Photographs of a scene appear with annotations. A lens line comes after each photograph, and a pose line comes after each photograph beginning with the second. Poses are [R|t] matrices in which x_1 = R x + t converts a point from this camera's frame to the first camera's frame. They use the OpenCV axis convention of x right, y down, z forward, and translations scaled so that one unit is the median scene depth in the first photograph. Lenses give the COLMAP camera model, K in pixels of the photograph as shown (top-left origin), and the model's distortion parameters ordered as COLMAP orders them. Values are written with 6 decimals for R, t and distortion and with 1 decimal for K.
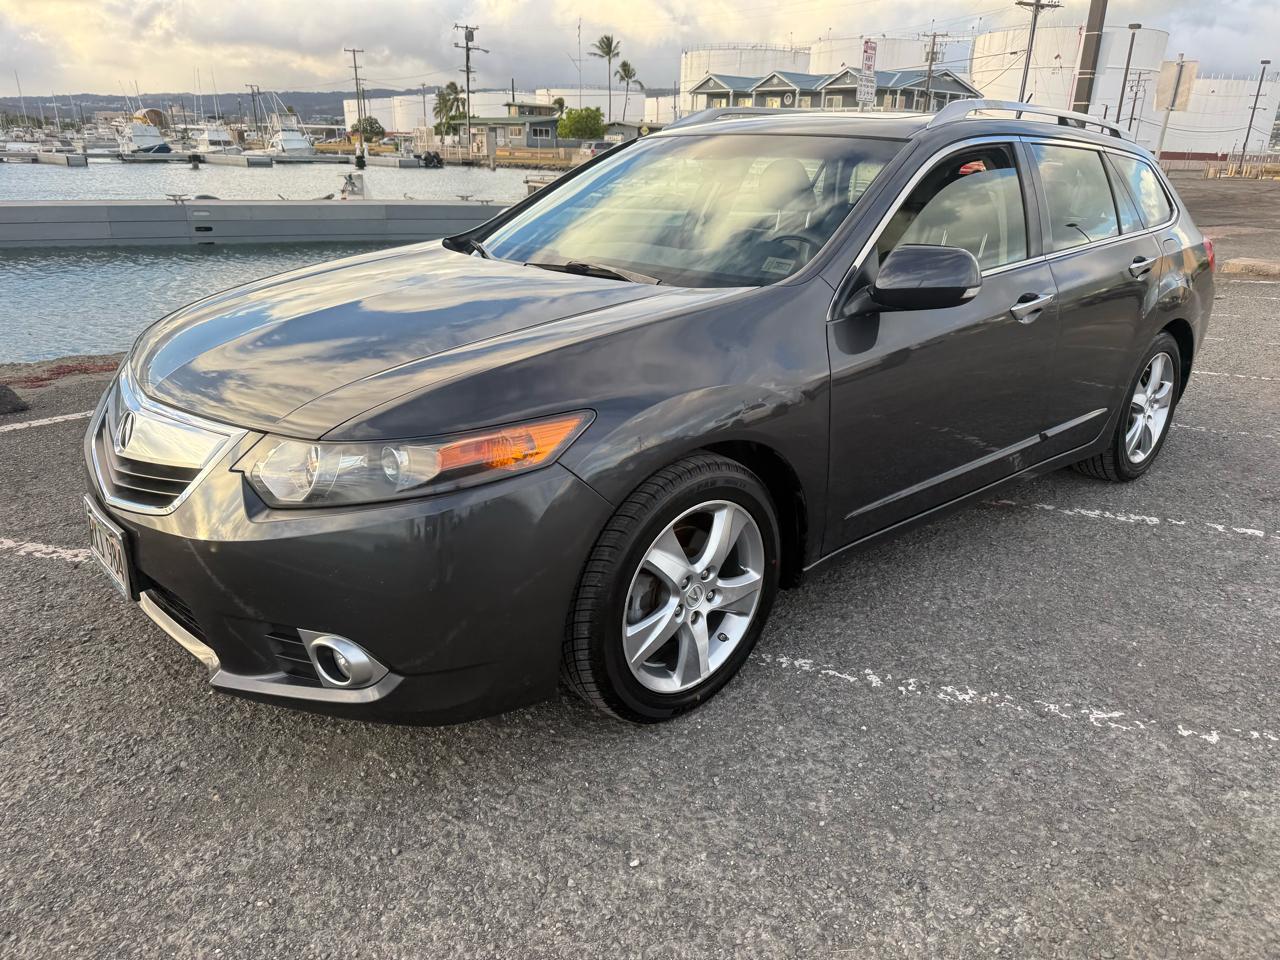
lens RADIAL K [[913.7, 0, 647.3], [0, 913.7, 508.0], [0, 0, 1]] dist [0.004302, -0.011316]
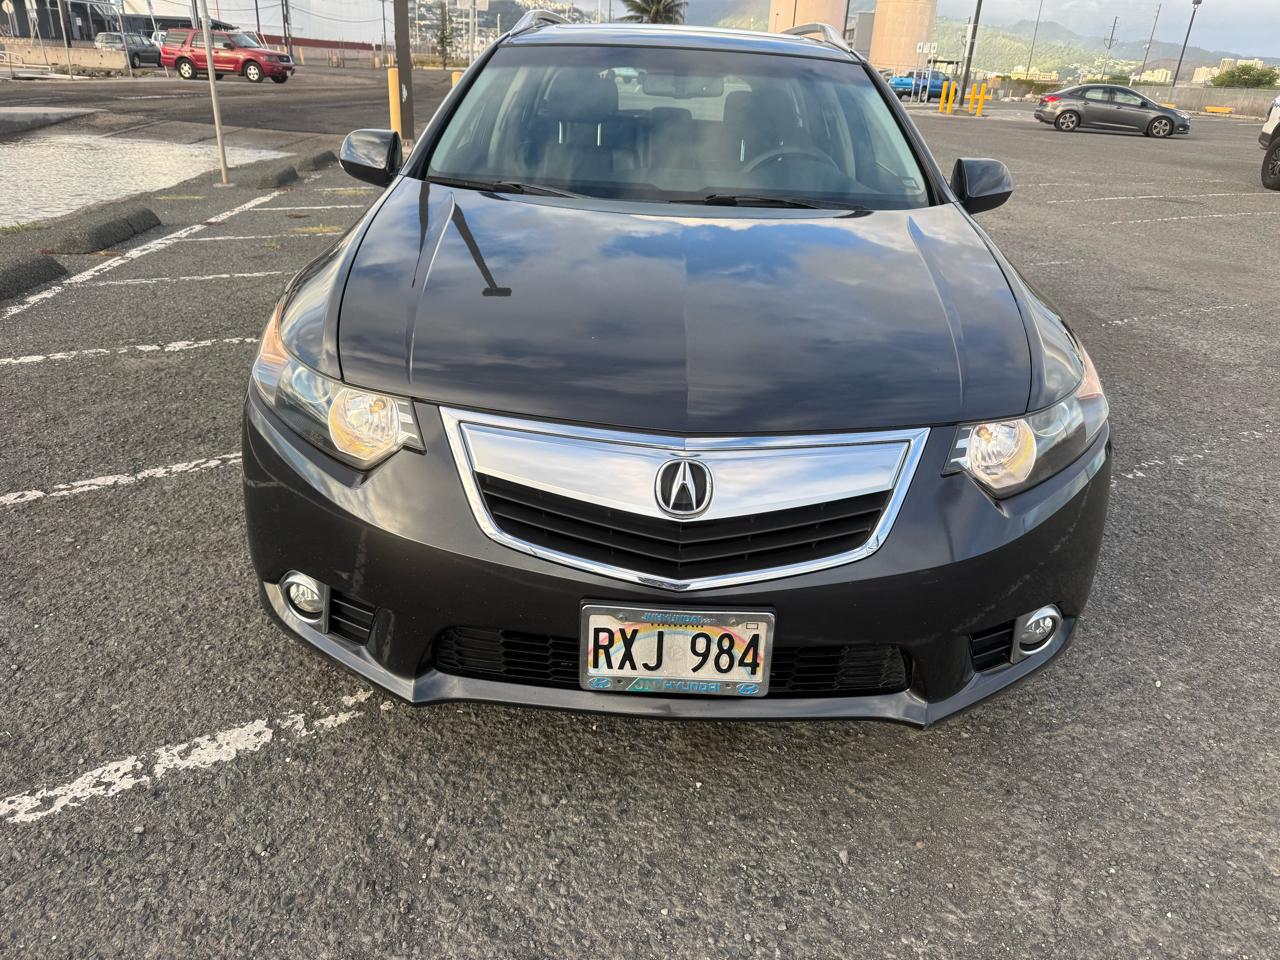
lens RADIAL K [[913.9, 0, 647.4], [0, 913.9, 496.3], [0, 0, 1]] dist [0.000591, -0.008372]
pose [[0.674794, -0.301325, 0.673689, -0.569383], [0.234863, 0.953071, 0.191037, -0.116810], [-0.699638, 0.029314, 0.713896, 0.271381]]
